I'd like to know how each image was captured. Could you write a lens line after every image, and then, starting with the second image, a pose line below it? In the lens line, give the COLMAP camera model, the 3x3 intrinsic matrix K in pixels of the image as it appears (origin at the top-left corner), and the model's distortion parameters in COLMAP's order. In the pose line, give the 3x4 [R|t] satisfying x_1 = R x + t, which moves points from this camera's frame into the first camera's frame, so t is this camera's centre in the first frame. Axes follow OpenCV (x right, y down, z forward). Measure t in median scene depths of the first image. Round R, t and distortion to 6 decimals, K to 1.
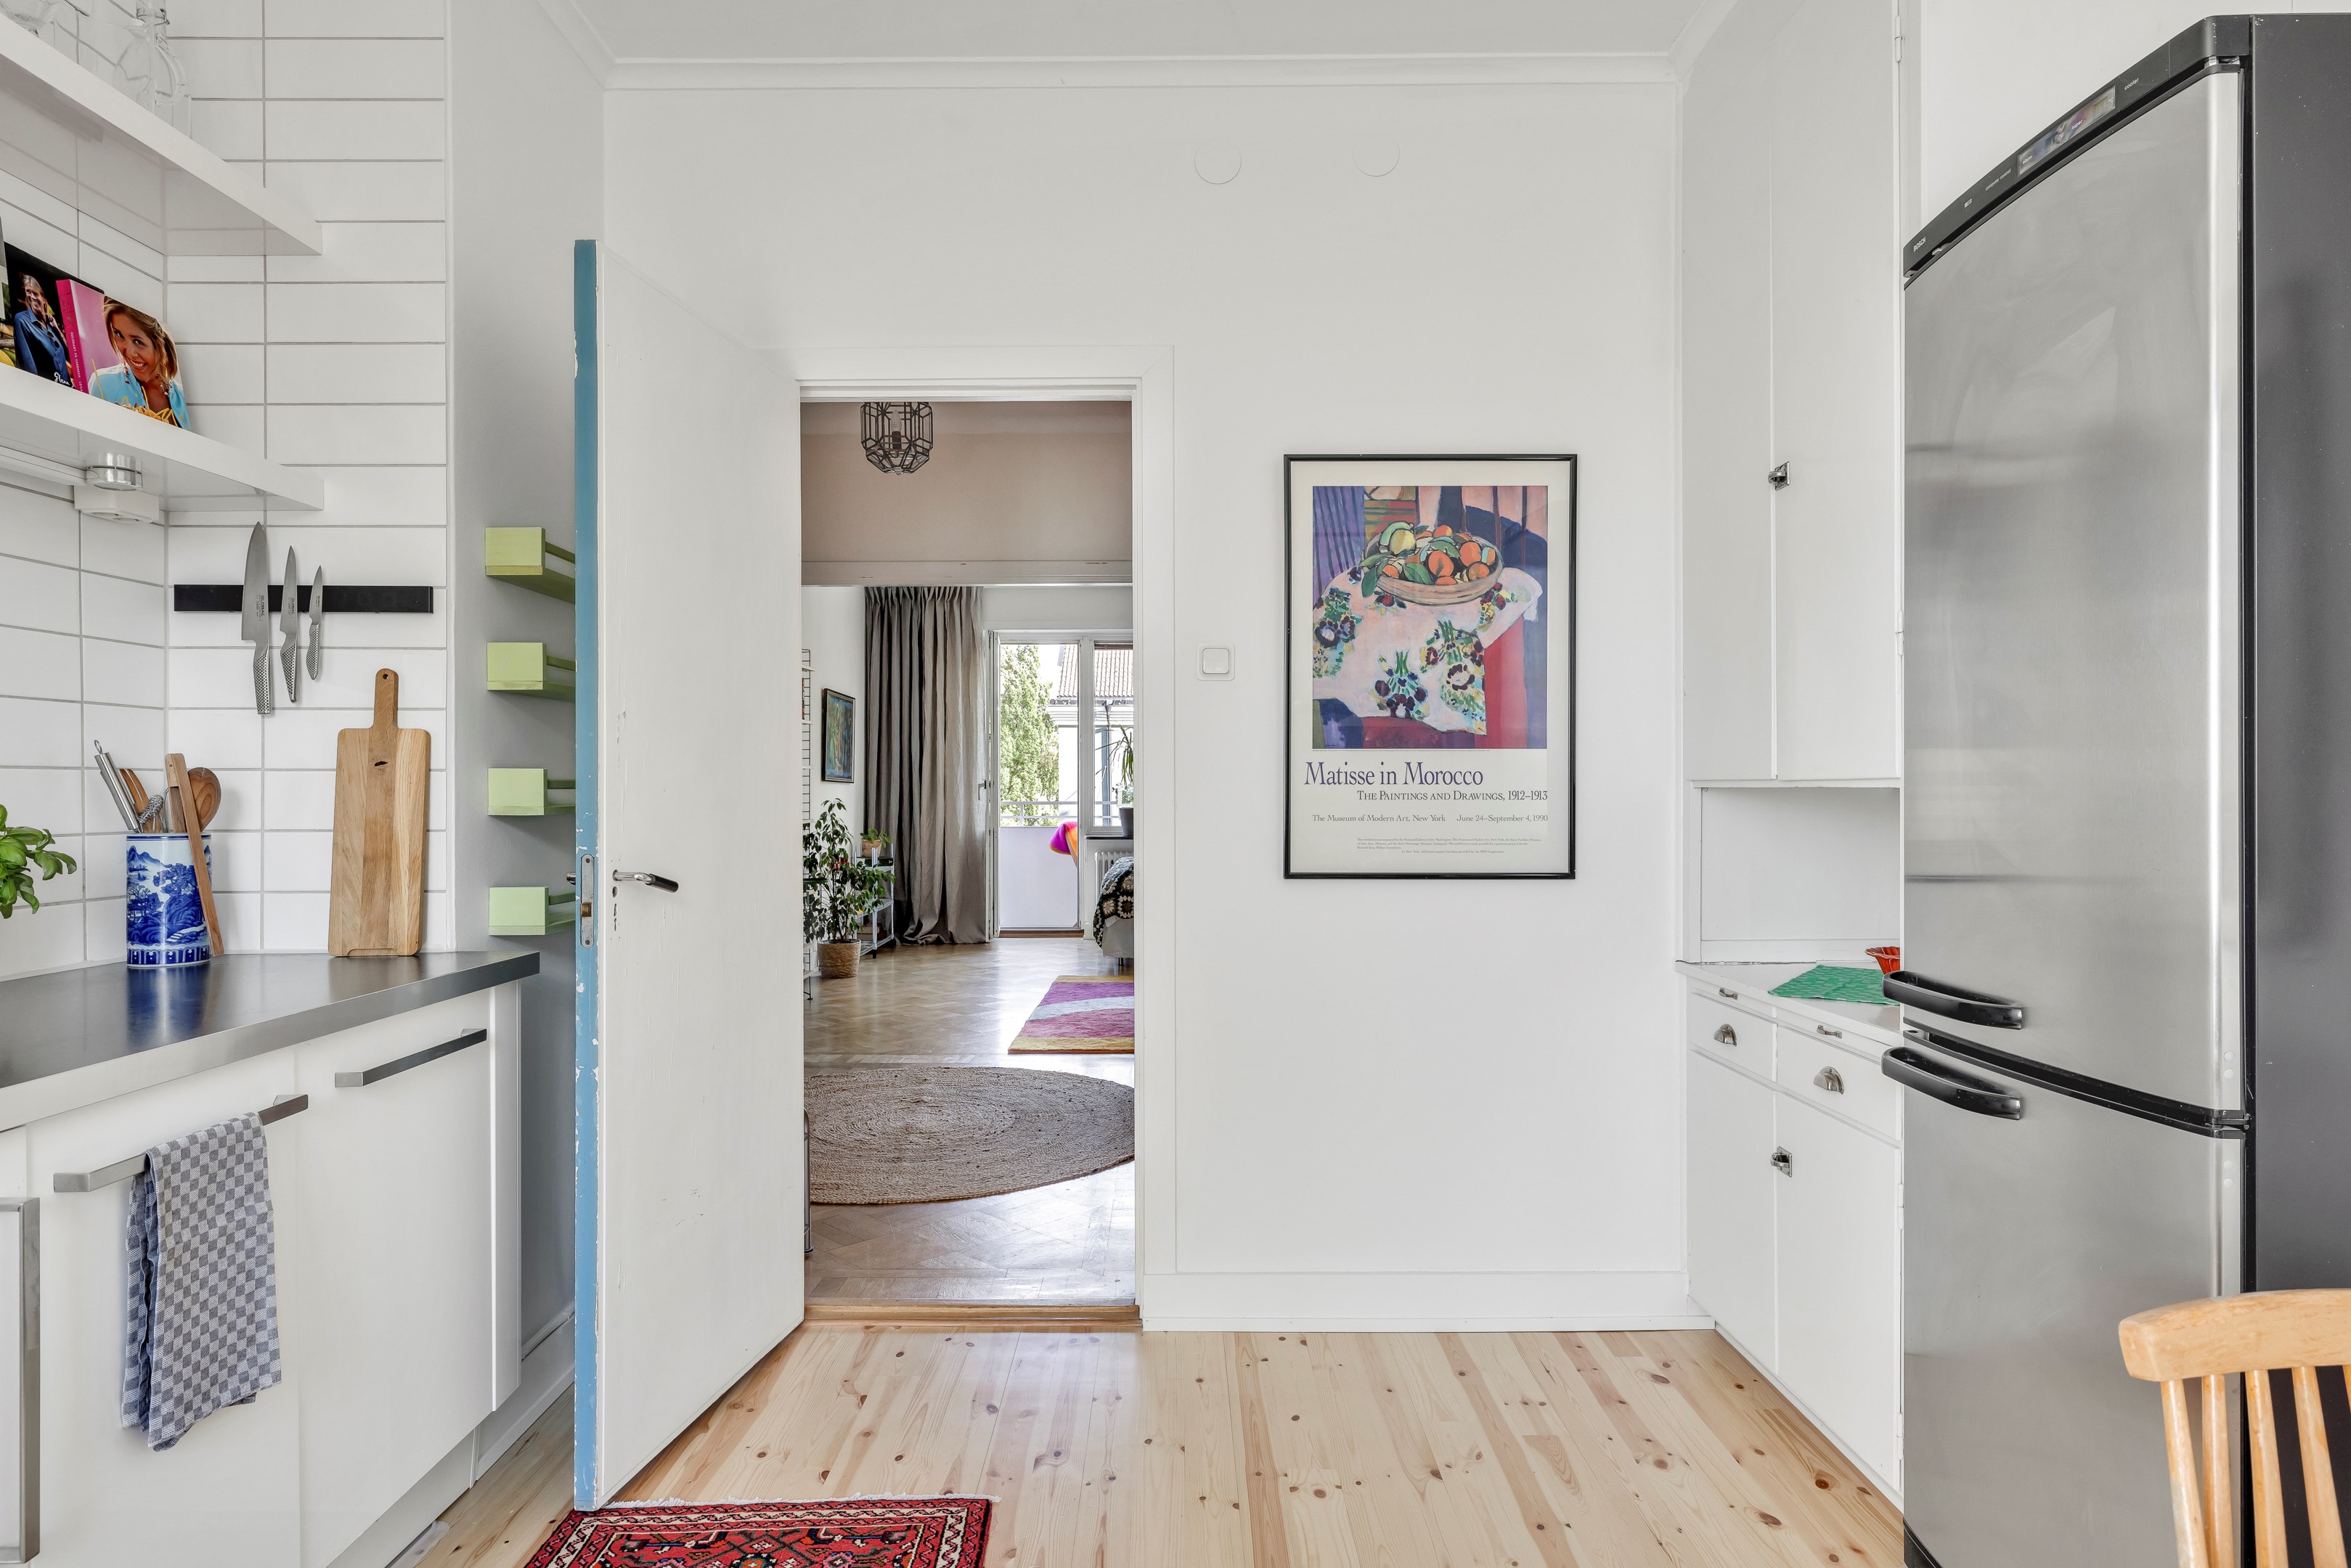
lens RADIAL K [[1529.1, 0, 1227.9], [0, 1529.1, 782.3], [0, 0, 1]] dist [-0.007615, 0.006928]
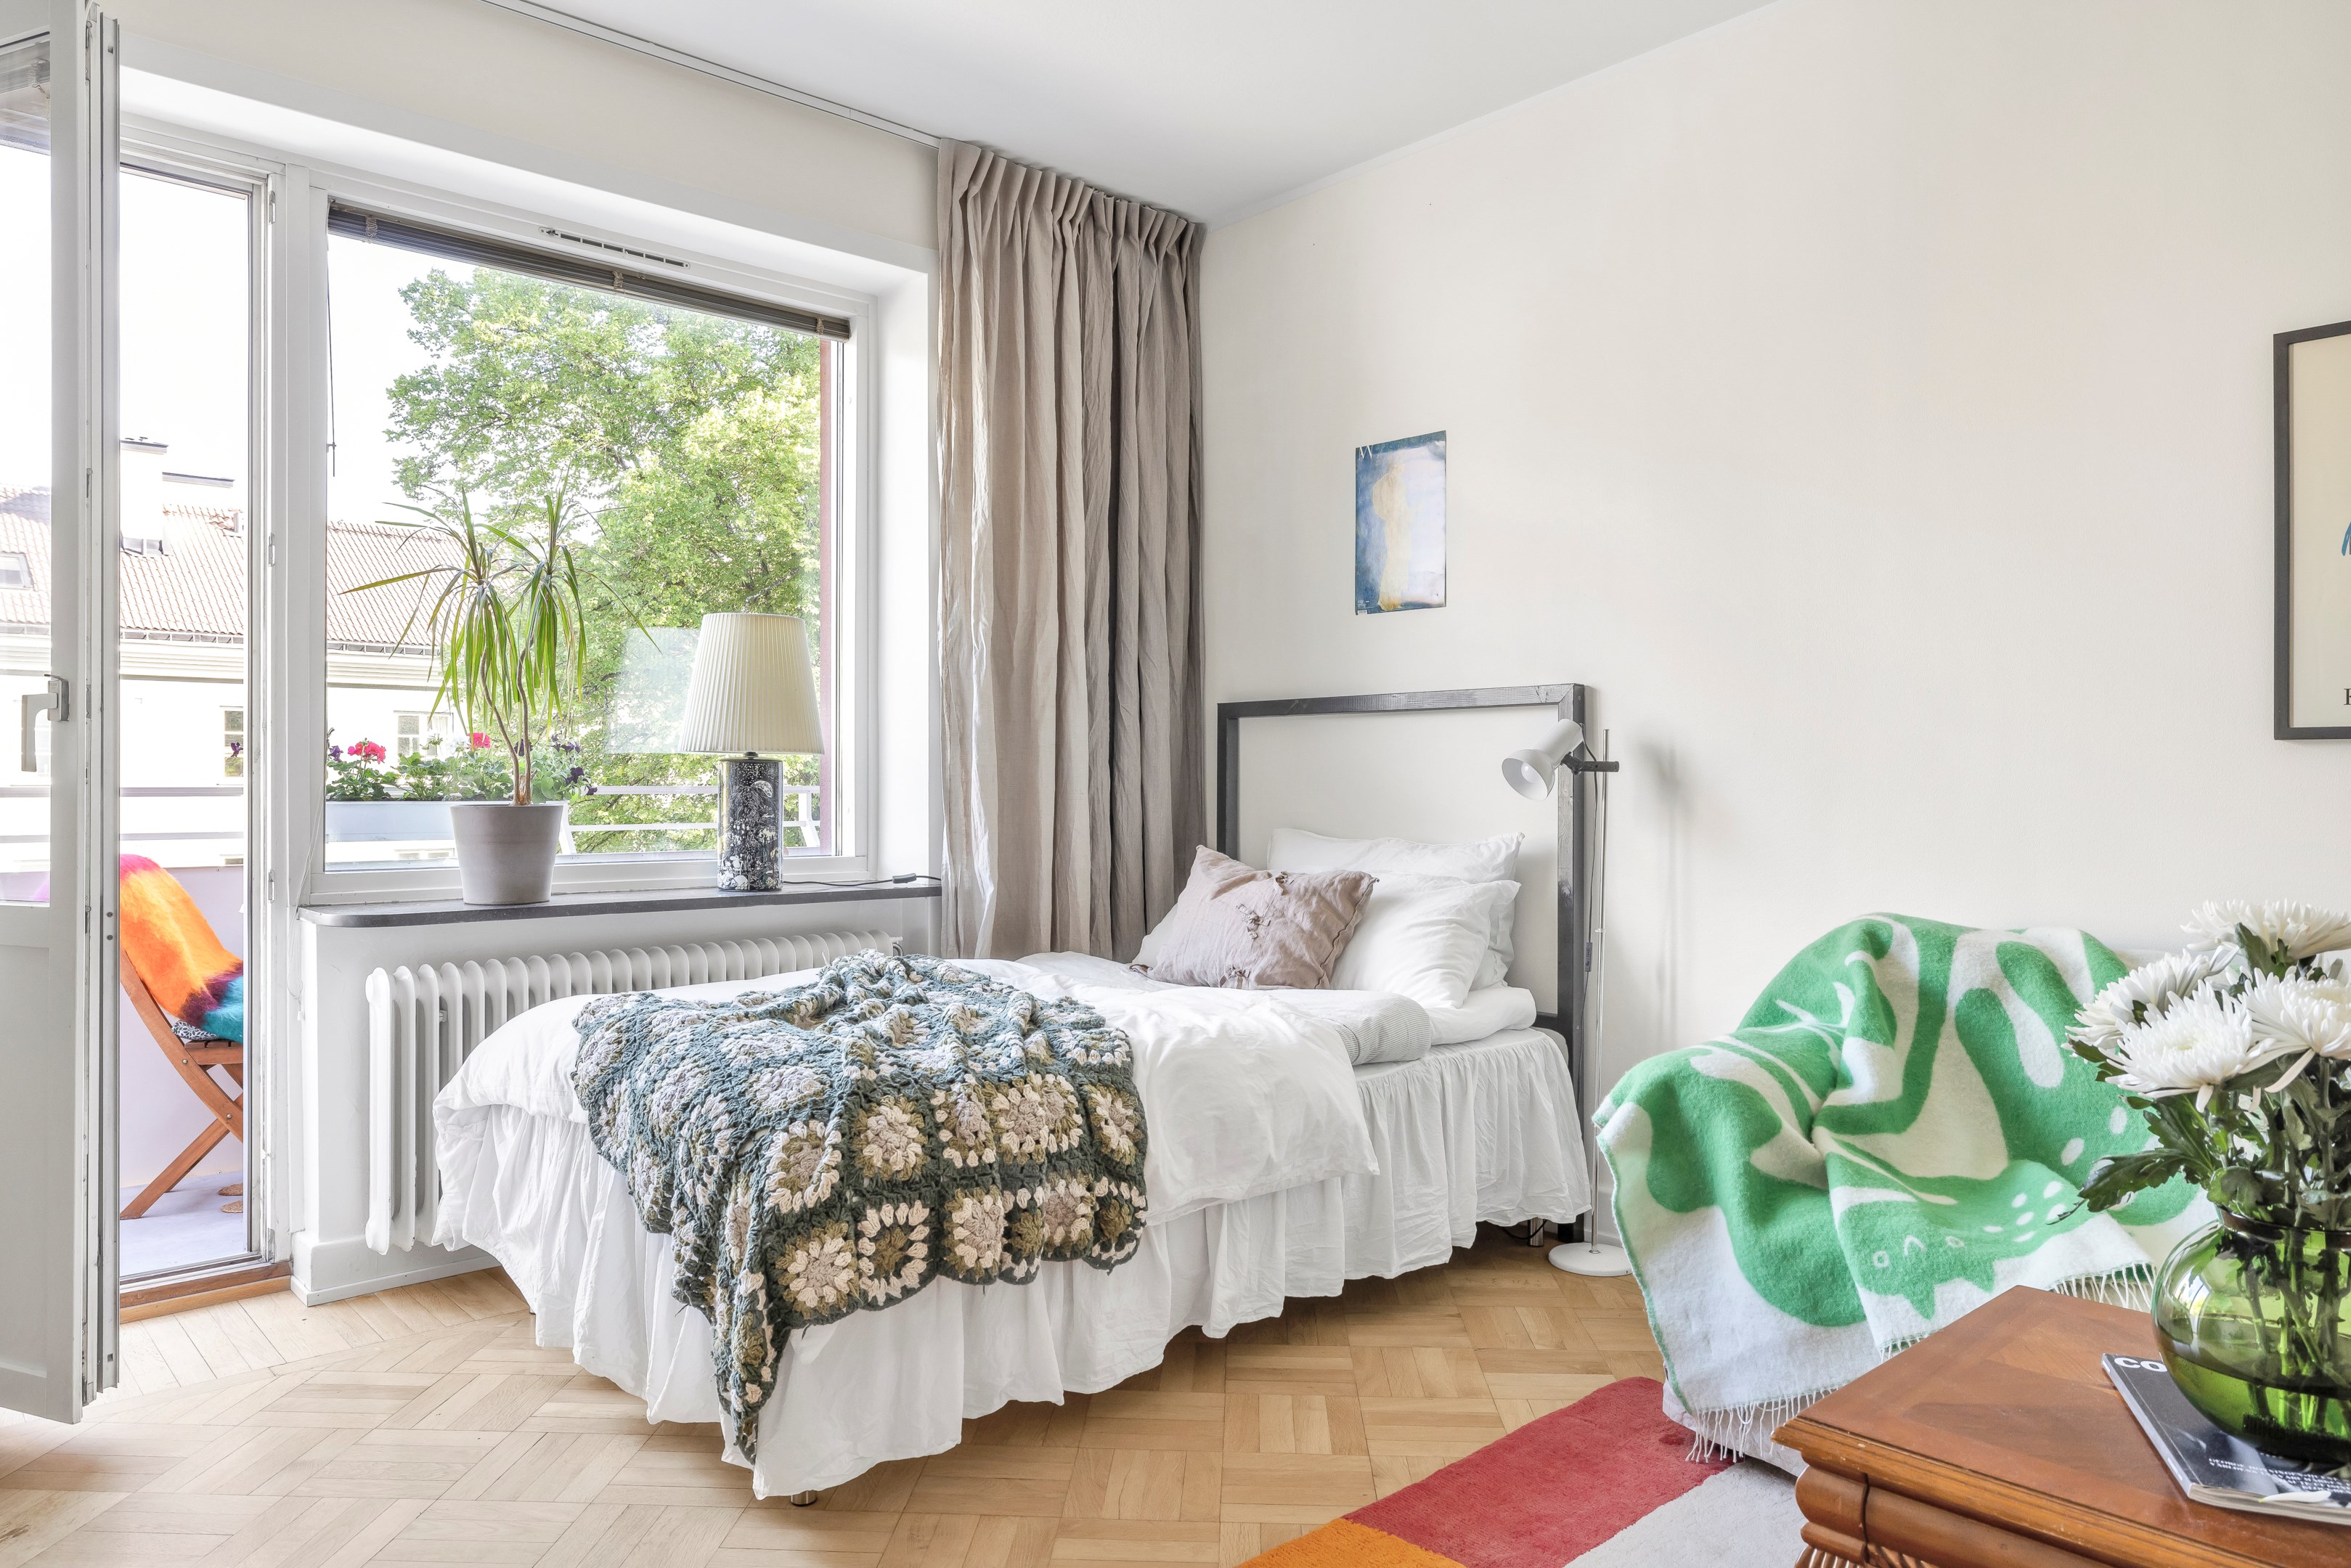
lens RADIAL K [[1529.1, 0, 1233.6], [0, 1529.1, 774.1], [0, 0, 1]] dist [-0.007615, 0.006928]
pose [[0.730098, 0.006455, 0.683312, -0.165360], [-0.003769, 0.999978, -0.005418, 0.012487], [-0.683332, 0.001380, 0.730107, 0.734635]]
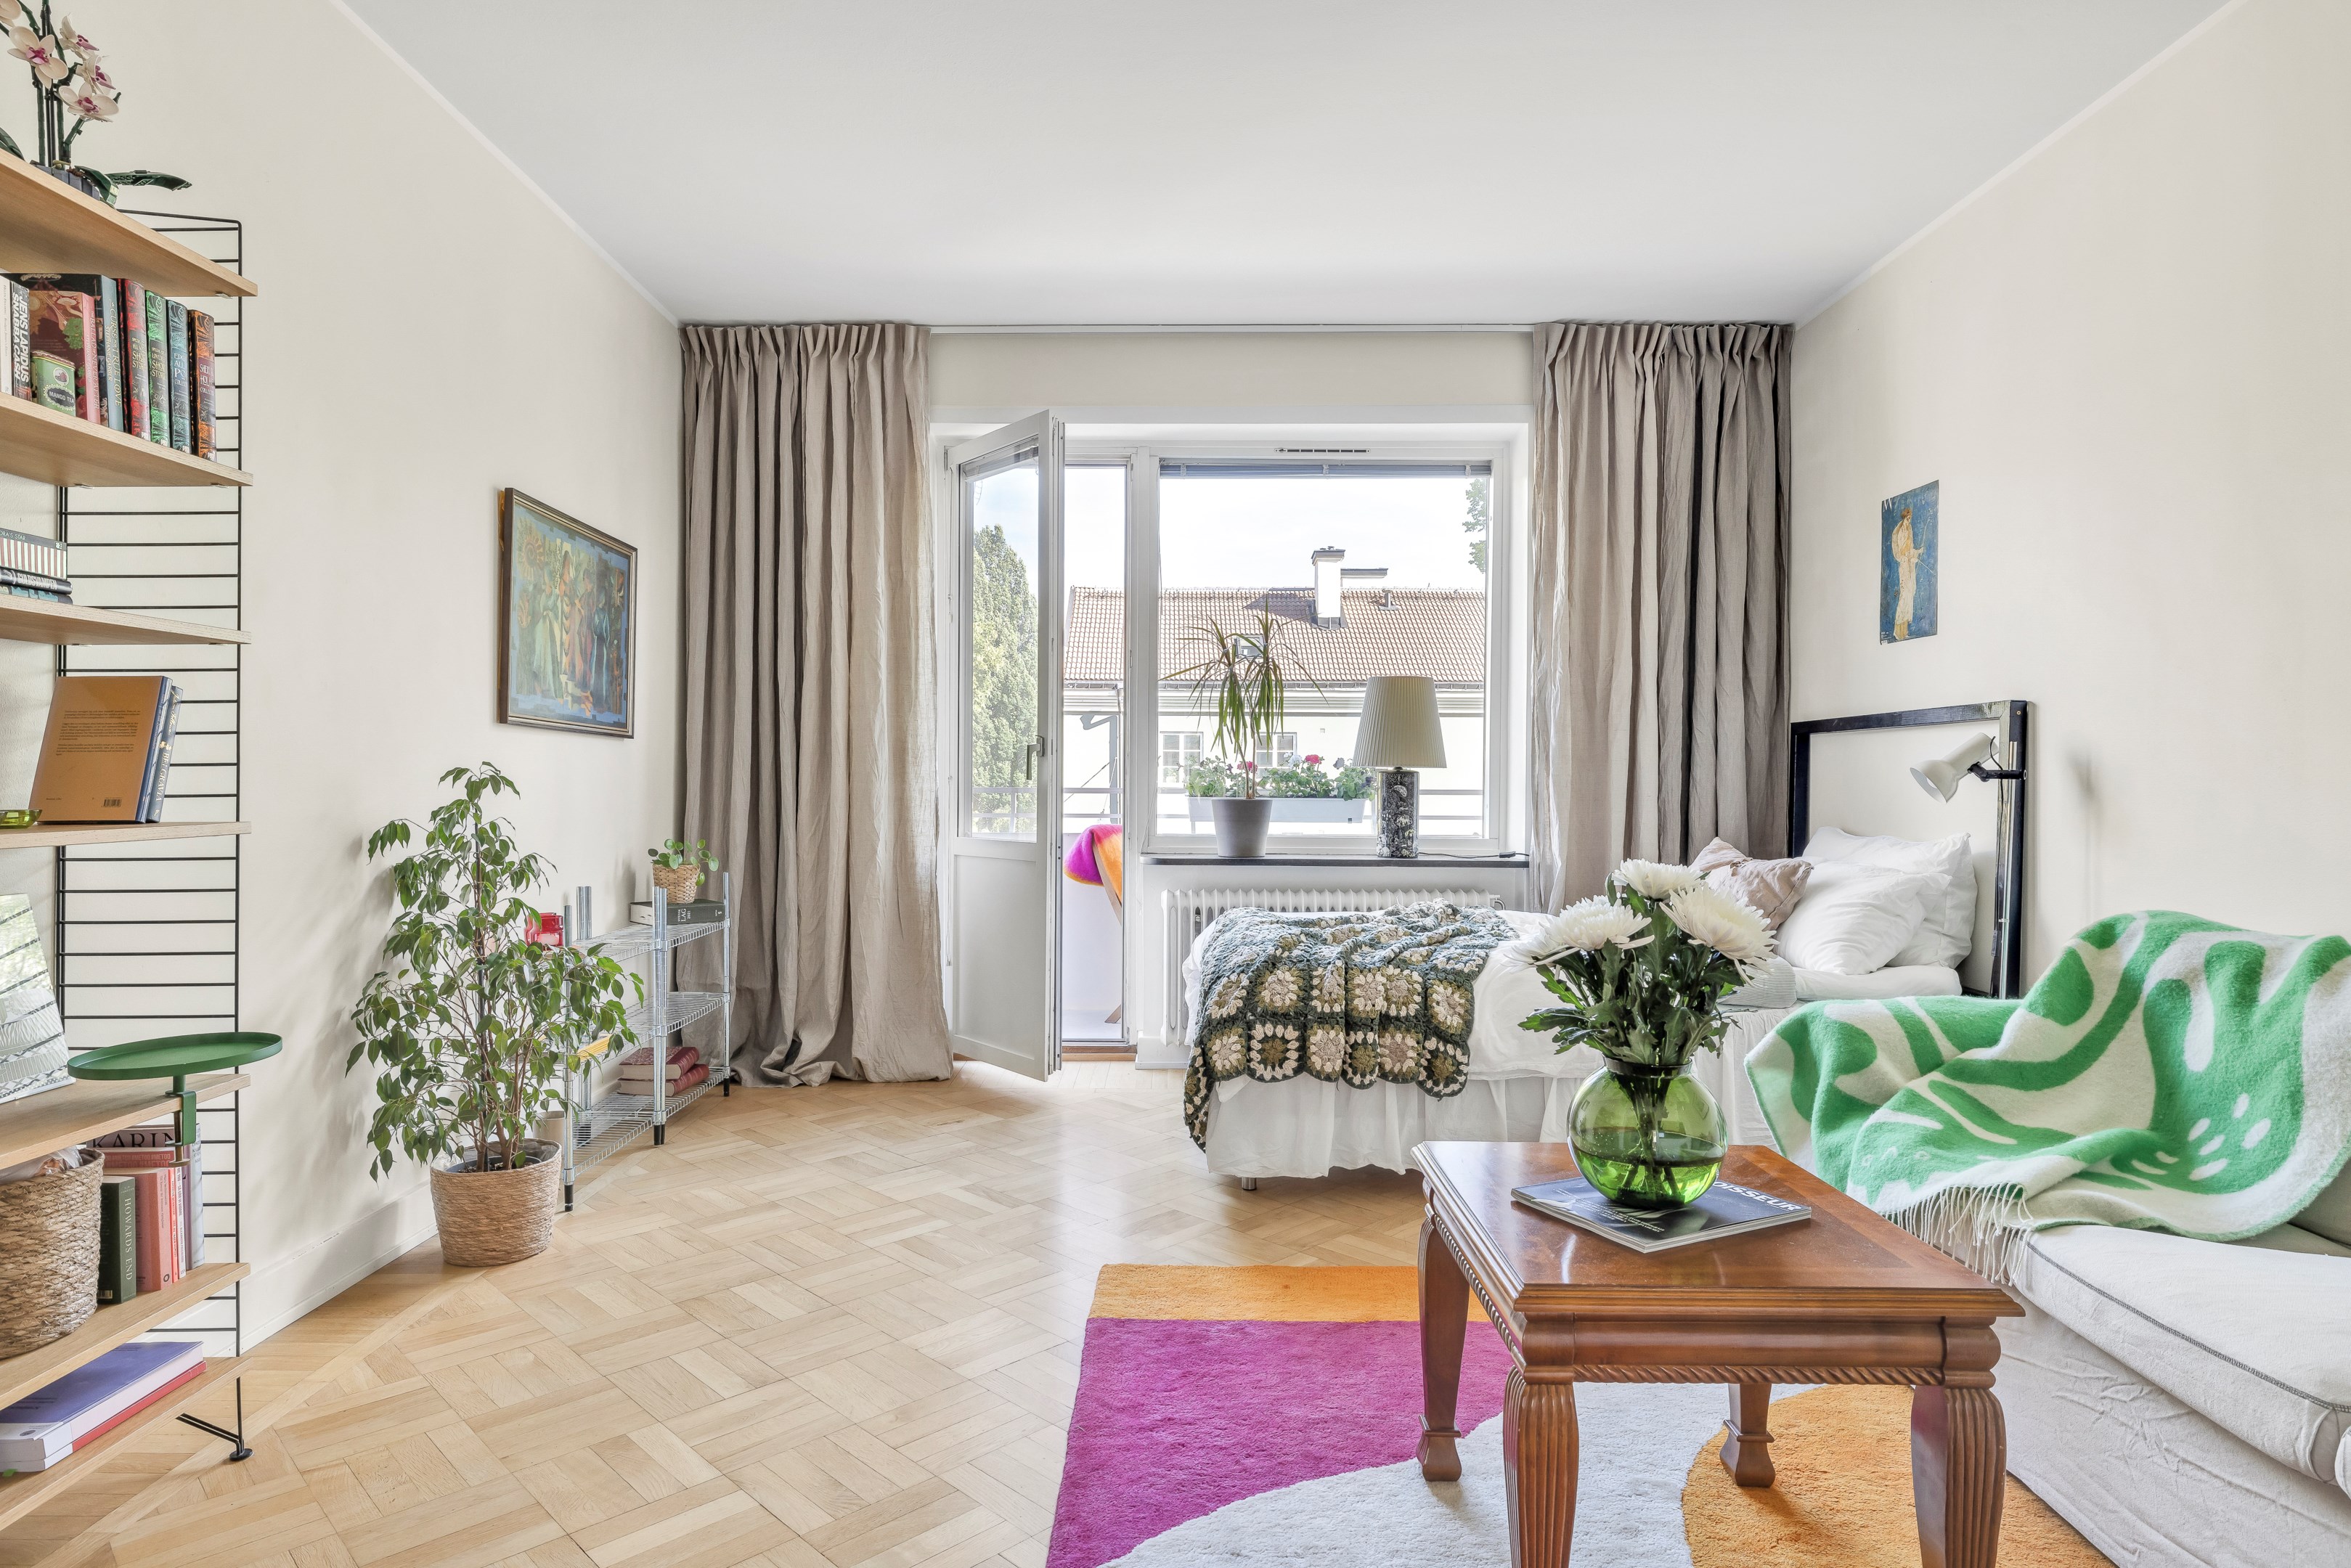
lens RADIAL K [[1379.3, 0, 1233.8], [0, 1379.3, 791.9], [0, 0, 1]] dist [-0.013600, 0.005376]
pose [[0.999840, 0.007136, 0.016424, -0.075039], [-0.007239, 0.999955, 0.006178, 0.012331], [-0.016379, -0.006296, 0.999846, 0.592883]]
